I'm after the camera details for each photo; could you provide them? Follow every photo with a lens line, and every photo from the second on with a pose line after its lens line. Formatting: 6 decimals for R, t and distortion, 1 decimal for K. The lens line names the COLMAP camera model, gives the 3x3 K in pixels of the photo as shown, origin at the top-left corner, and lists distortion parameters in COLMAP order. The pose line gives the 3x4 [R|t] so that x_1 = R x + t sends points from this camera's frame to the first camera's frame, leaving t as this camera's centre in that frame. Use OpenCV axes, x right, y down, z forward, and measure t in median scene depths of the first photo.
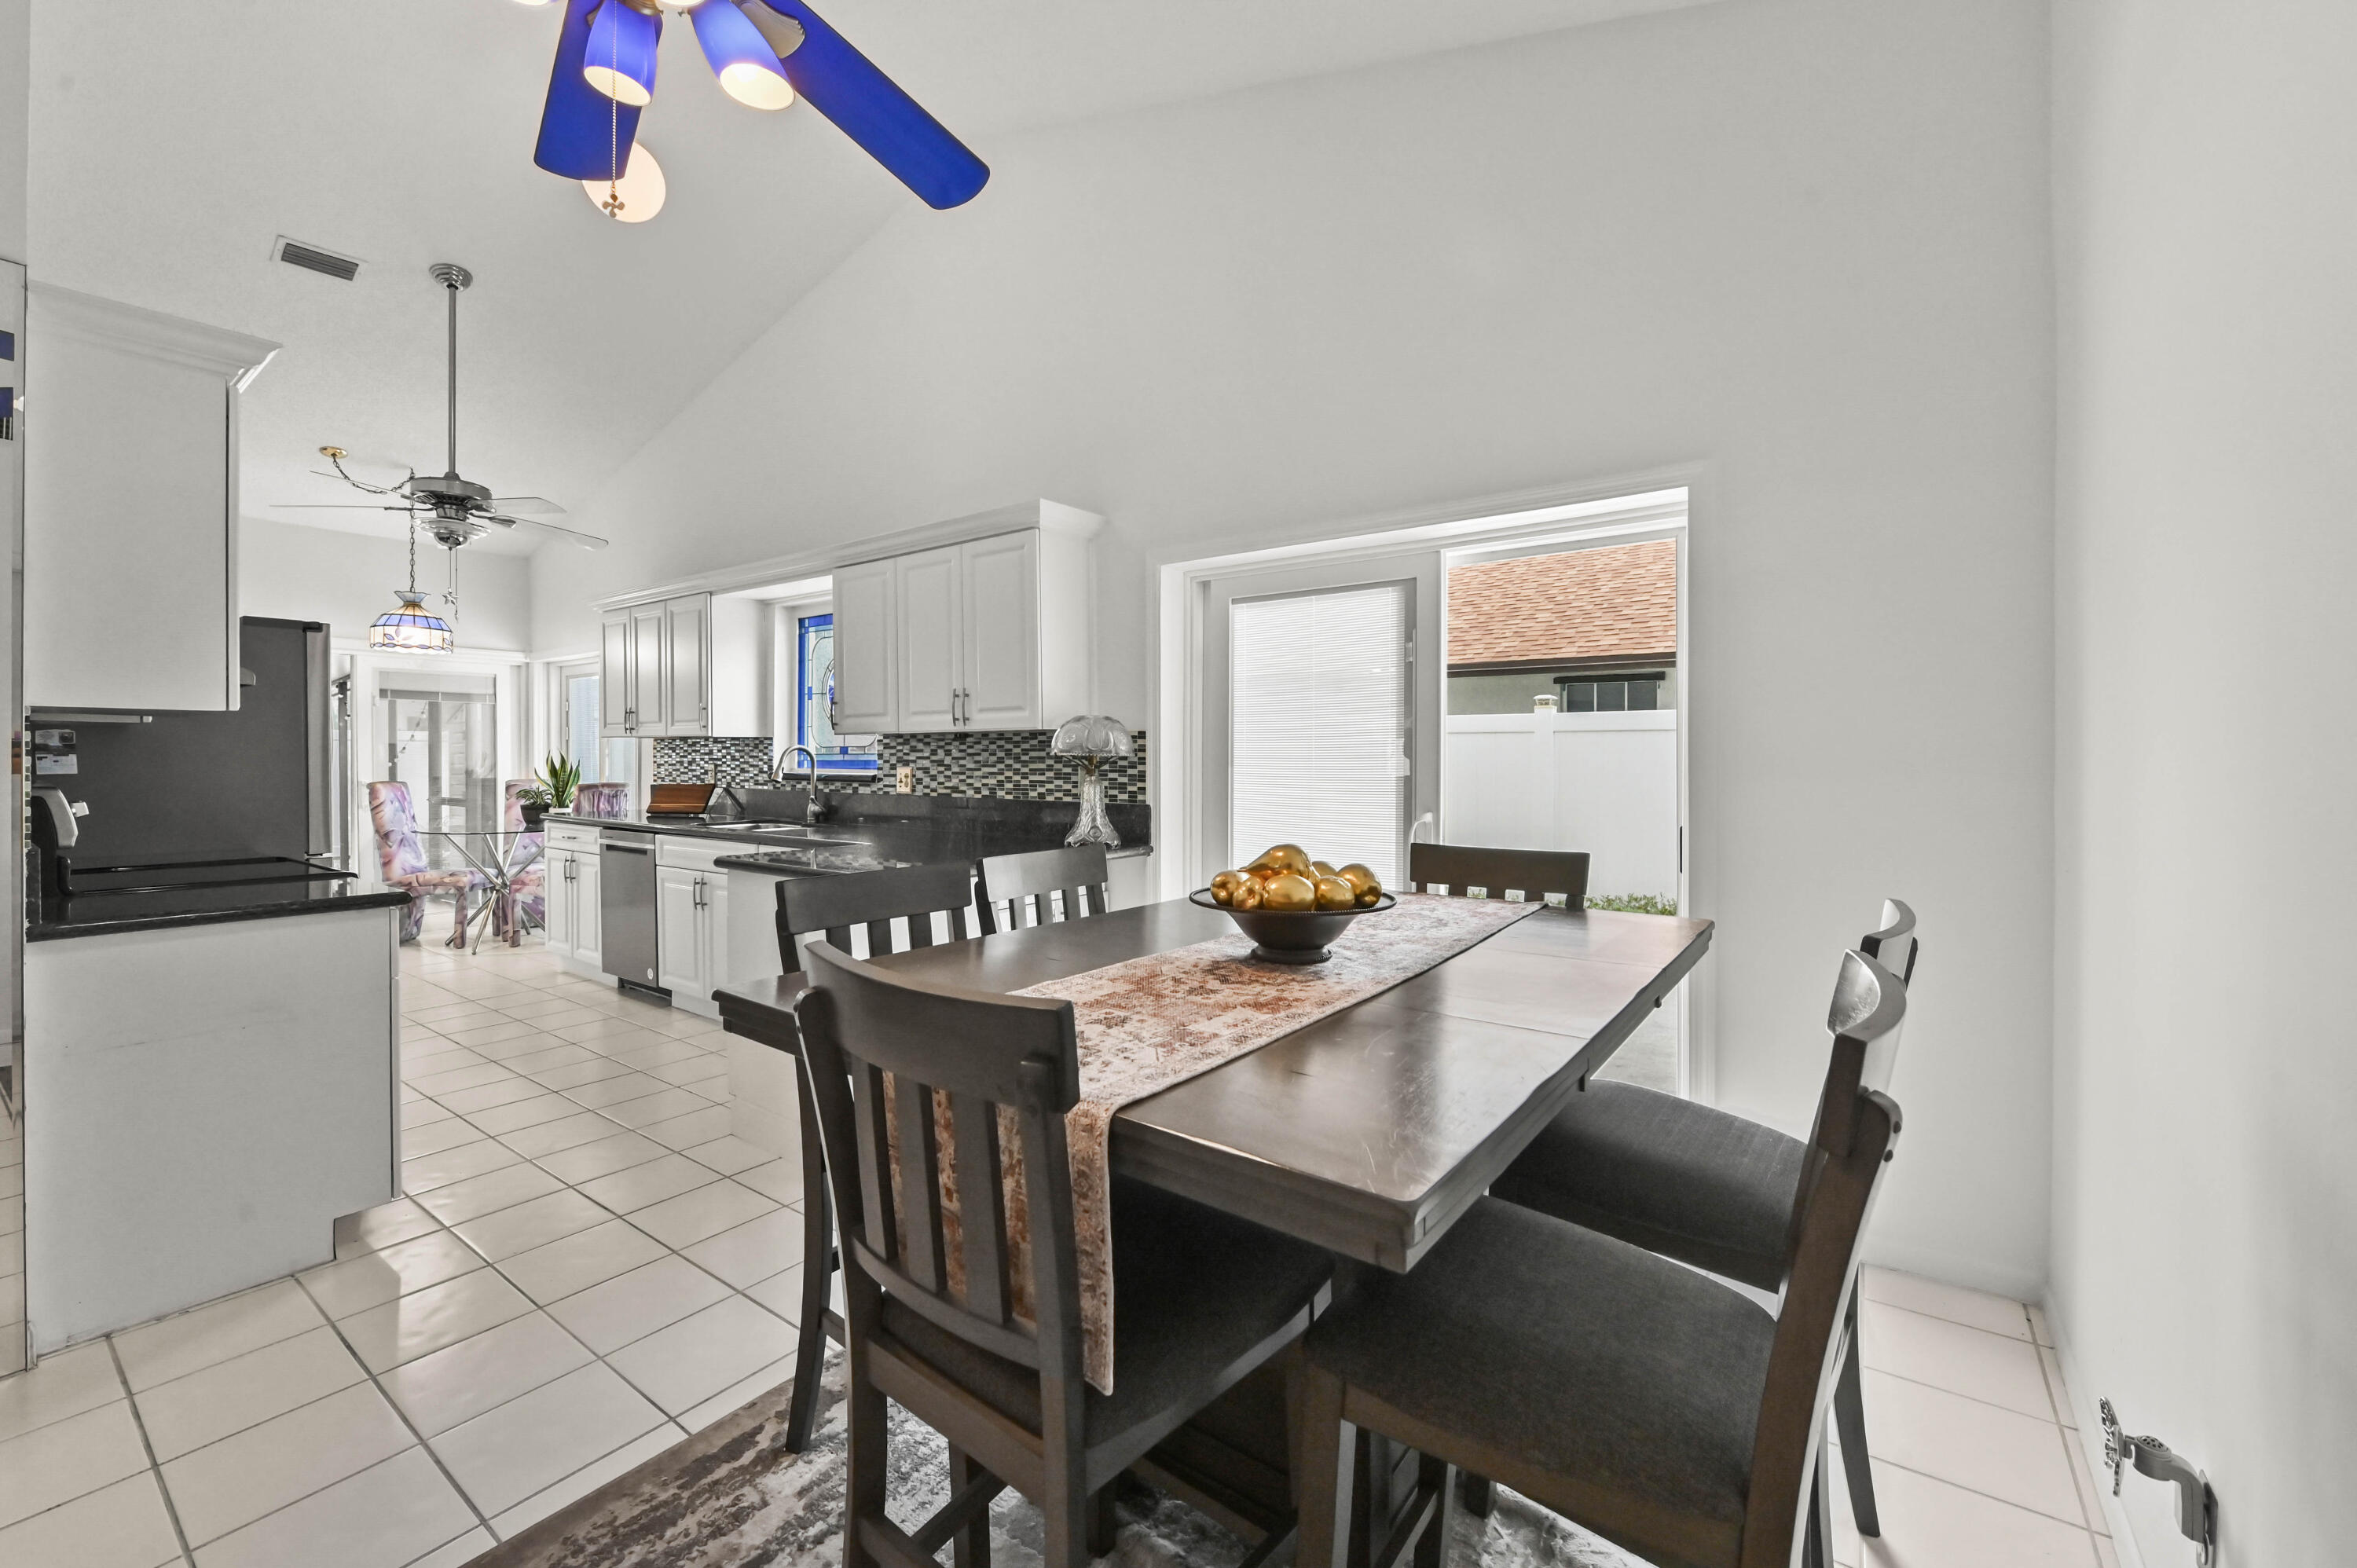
lens RADIAL K [[945.1, 0, 1180.5], [0, 945.1, 764.4], [0, 0, 1]] dist [-0.008158, -0.000173]
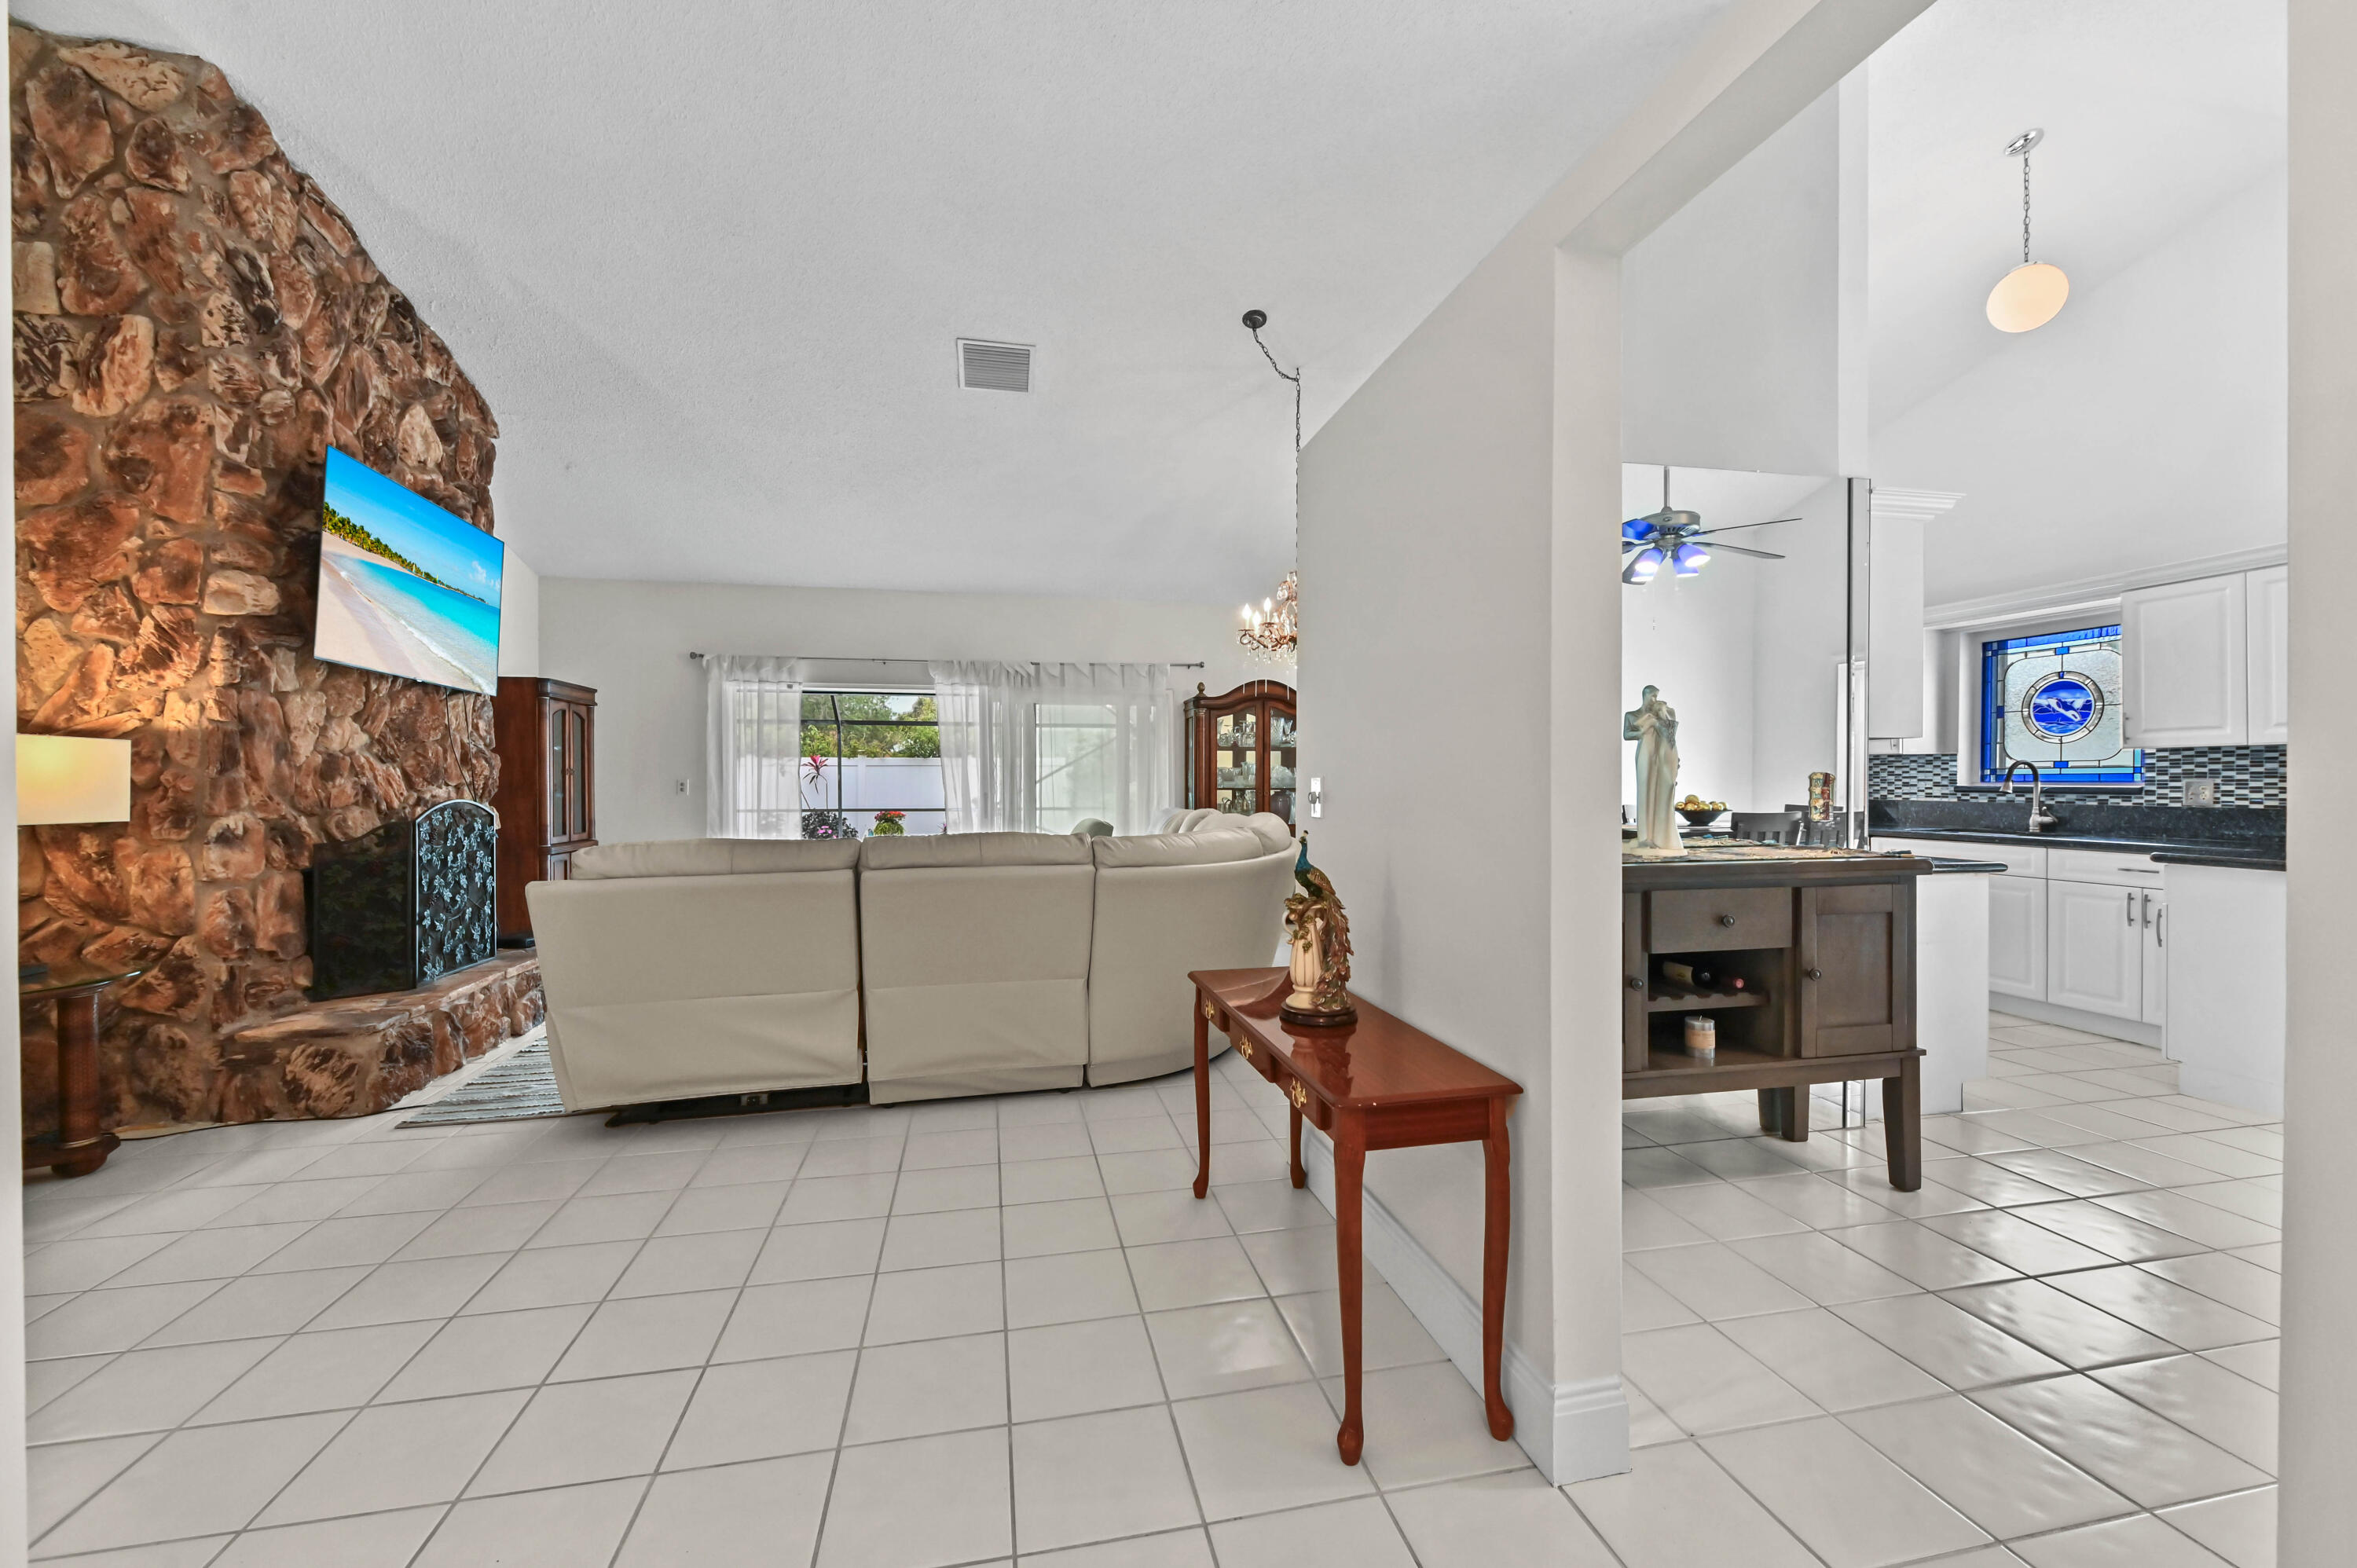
lens RADIAL K [[926.5, 0, 1178.5], [0, 926.5, 784.0], [0, 0, 1]] dist [-0.001480, 0.000096]
pose [[0.741574, 0.001089, -0.670871, -0.409880], [-0.002682, 0.999996, -0.001342, 0.011154], [0.670866, 0.002794, 0.741573, -0.430304]]
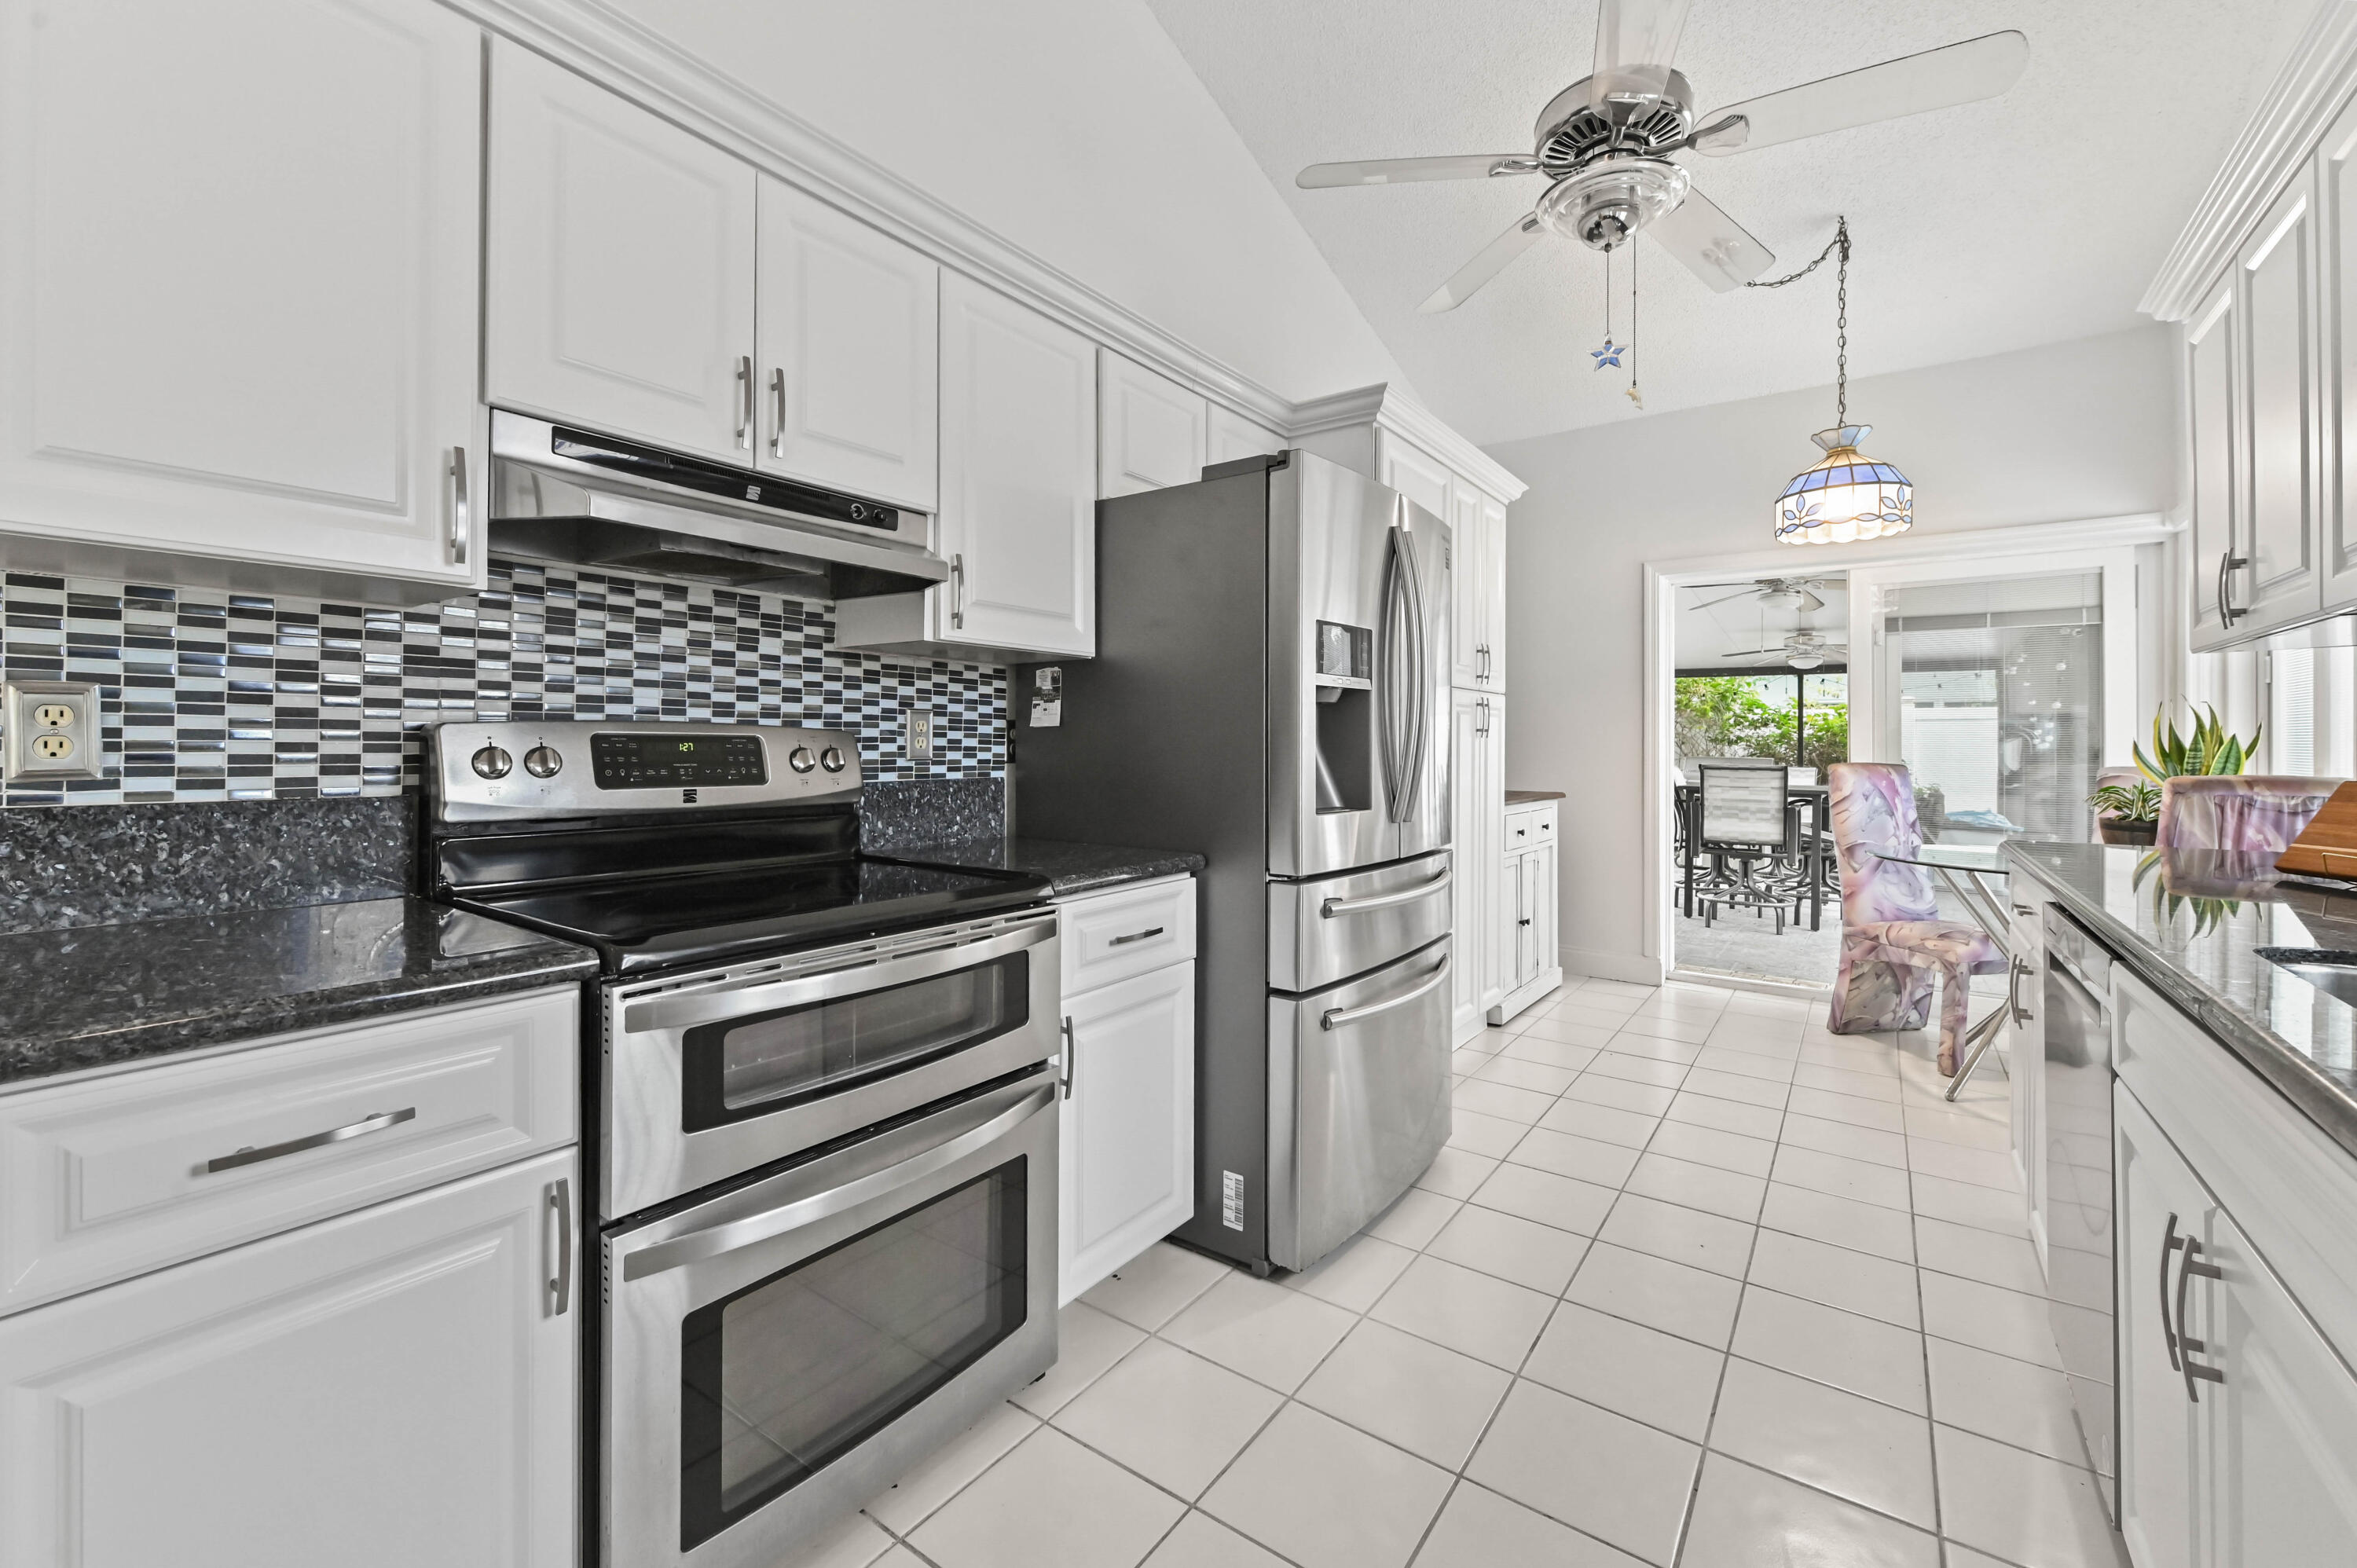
lens RADIAL K [[970.9, 0, 1146.5], [0, 970.9, 743.9], [0, 0, 1]] dist [-0.006260, 0.000195]
pose [[-0.010159, -0.001782, -0.999947, -0.272668], [-0.011926, 0.999927, -0.001660, 0.015934], [0.999877, 0.011909, -0.010179, 0.706580]]
